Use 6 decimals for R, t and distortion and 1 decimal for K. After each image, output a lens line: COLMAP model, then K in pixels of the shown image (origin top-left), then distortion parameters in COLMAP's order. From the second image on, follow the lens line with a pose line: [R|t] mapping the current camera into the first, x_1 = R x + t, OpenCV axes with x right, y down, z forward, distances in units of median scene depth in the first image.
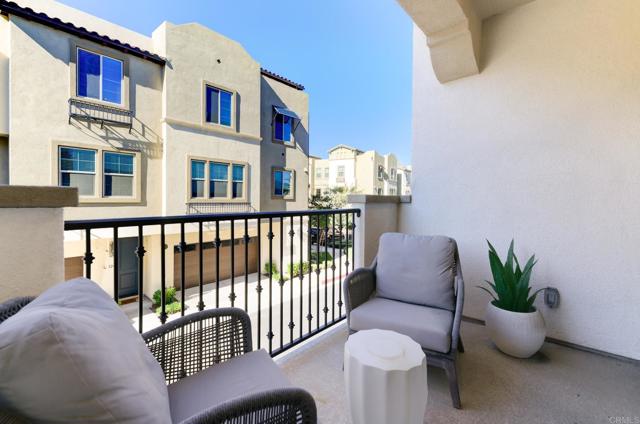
lens RADIAL K [[285.1, 0, 316.5], [0, 285.1, 208.5], [0, 0, 1]] dist [0.002485, -0.005193]
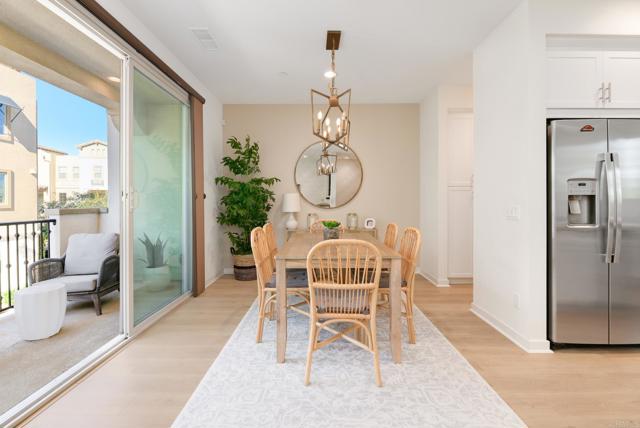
lens RADIAL K [[287.6, 0, 315.6], [0, 287.6, 202.0], [0, 0, 1]] dist [-0.003362, -0.000521]
pose [[0.750749, -0.010733, 0.660501, 0.030311], [0.035580, 0.999074, -0.024206, -0.000361], [-0.659629, 0.041673, 0.750435, -0.151286]]
